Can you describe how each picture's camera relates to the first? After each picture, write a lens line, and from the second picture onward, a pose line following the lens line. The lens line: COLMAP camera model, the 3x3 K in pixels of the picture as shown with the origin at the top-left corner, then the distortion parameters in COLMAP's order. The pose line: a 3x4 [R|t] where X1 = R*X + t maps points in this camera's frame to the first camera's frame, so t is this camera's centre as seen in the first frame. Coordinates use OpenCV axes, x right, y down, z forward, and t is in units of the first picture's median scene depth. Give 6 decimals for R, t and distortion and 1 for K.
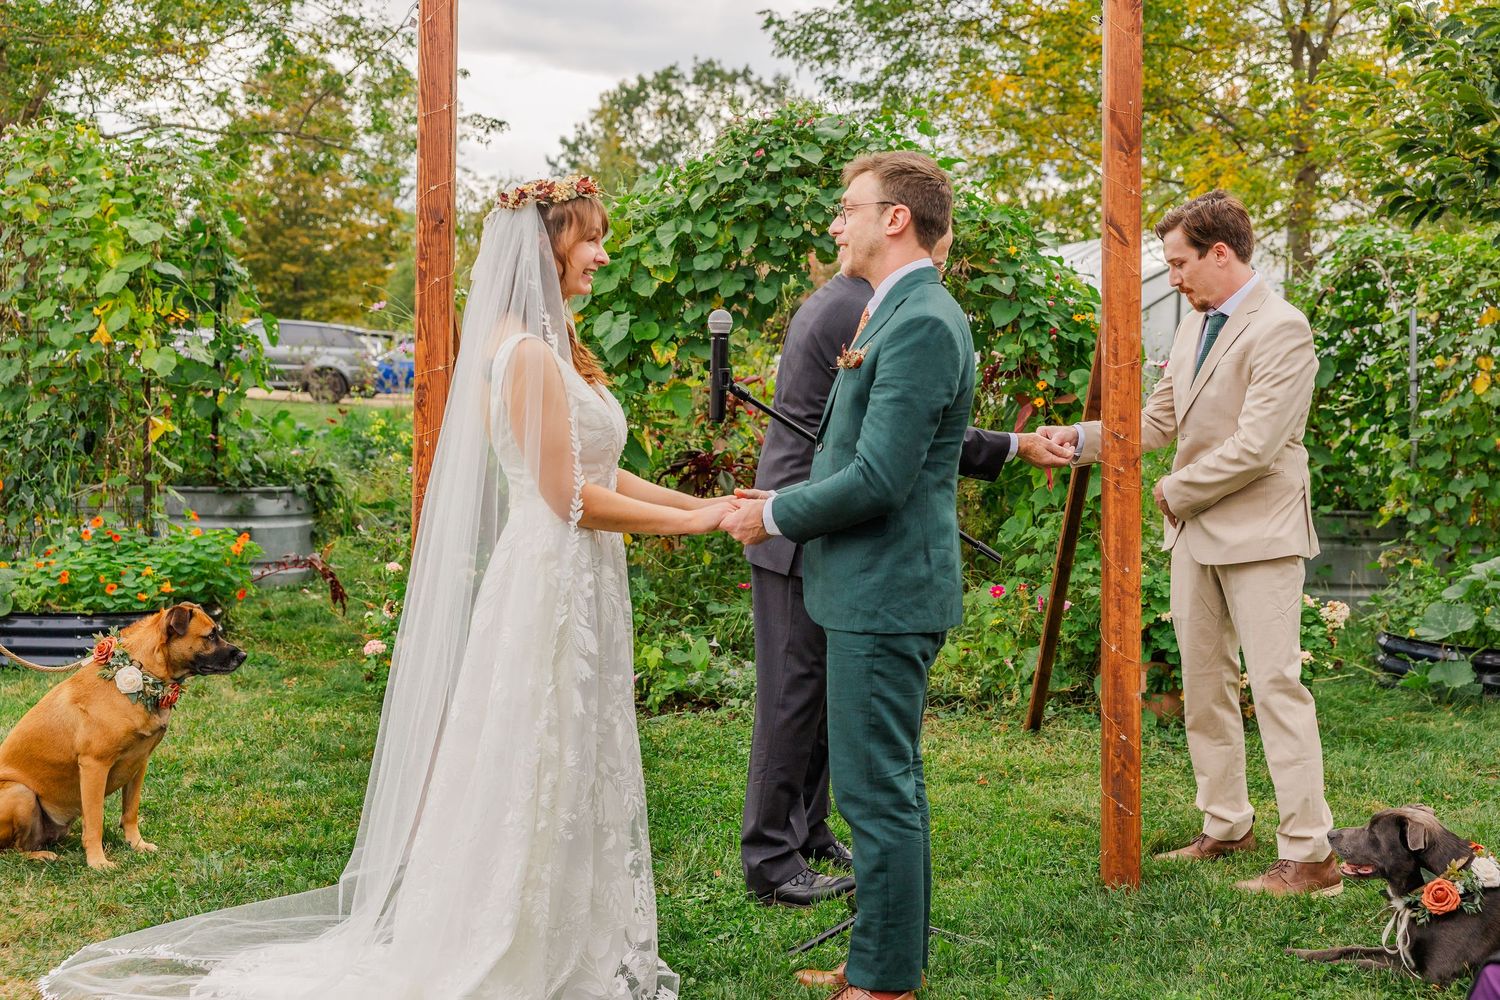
lens RADIAL K [[2025.5, 0, 750.0], [0, 2025.5, 500.0], [0, 0, 1]] dist [0.024145, -0.041573]
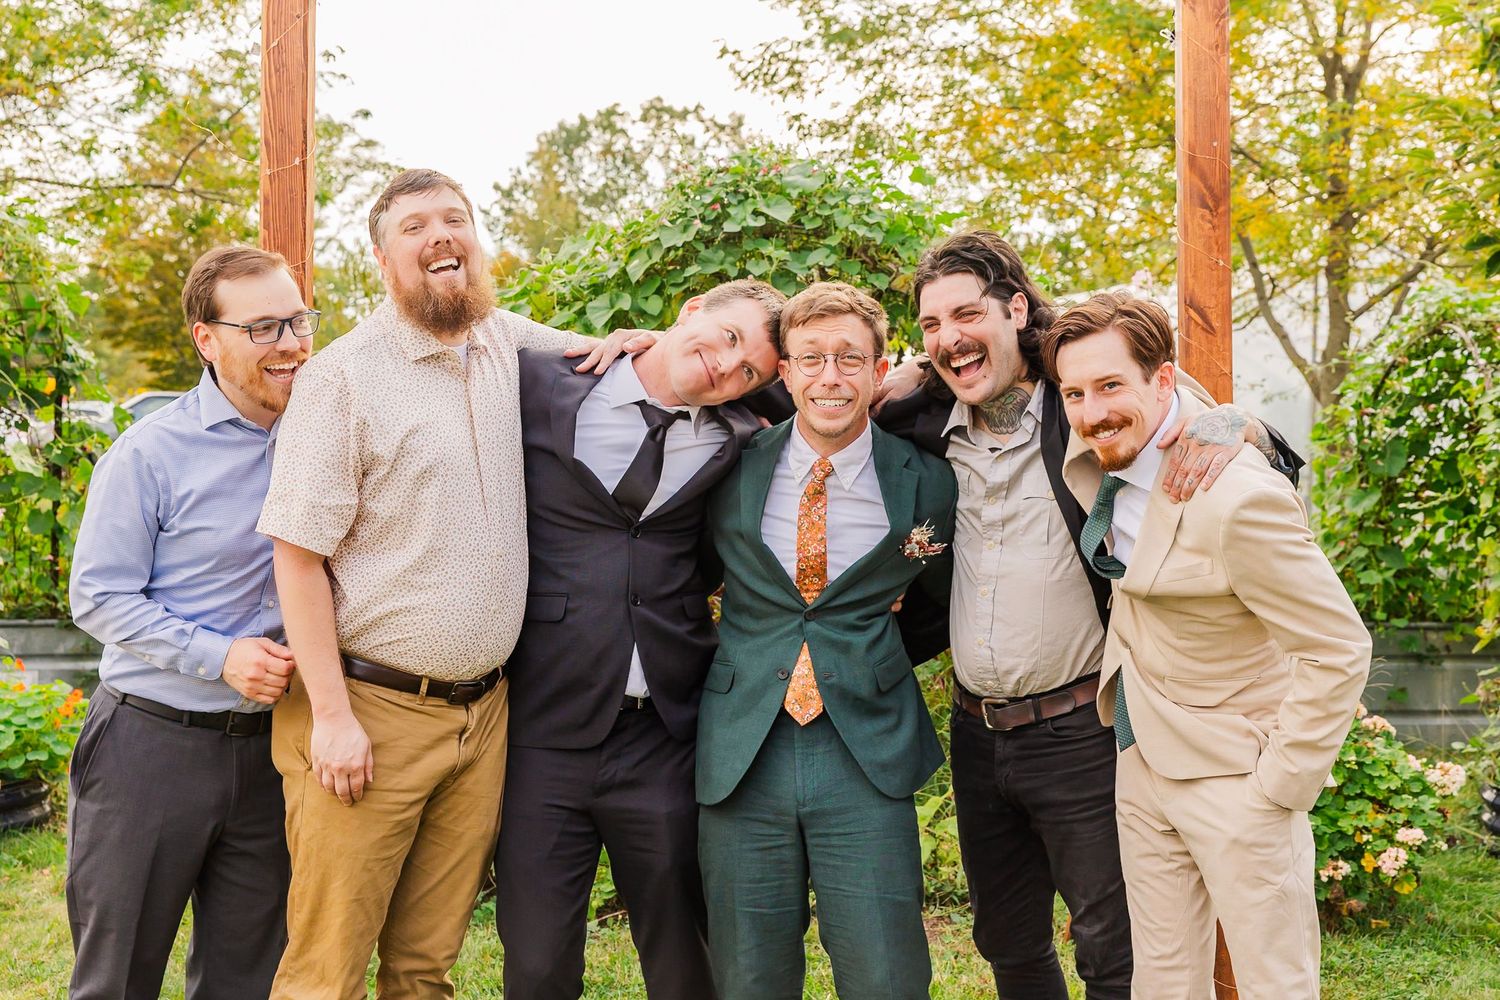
lens RADIAL K [[2249.7, 0, 750.0], [0, 2249.7, 500.0], [0, 0, 1]] dist [-0.000067, 0.006234]
pose [[0.999719, -0.014654, 0.018632, 0.000427], [0.015305, 0.999260, -0.035281, -0.016245], [-0.018101, 0.035556, 0.999204, 0.075694]]
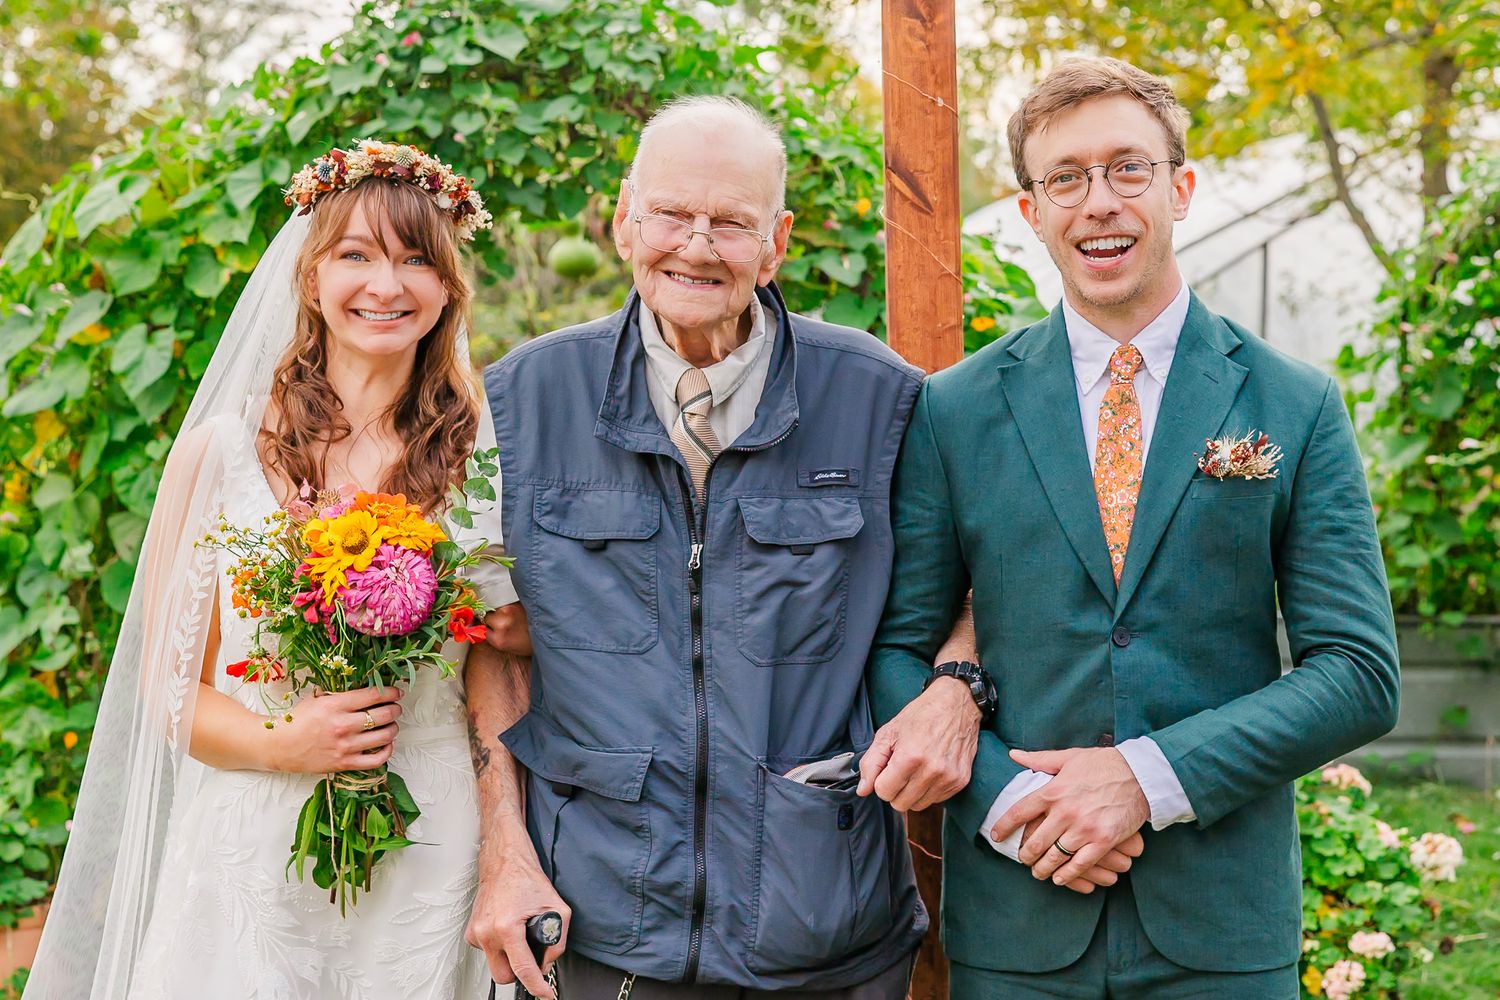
lens RADIAL K [[2872.5, 0, 751.4], [0, 2872.5, 474.4], [0, 0, 1]] dist [-0.003189, 0.236461]
pose [[0.999722, -0.014140, 0.018858, 0.055277], [0.014563, 0.999641, -0.022503, -0.020896], [-0.018533, 0.022771, 0.999569, 0.136063]]
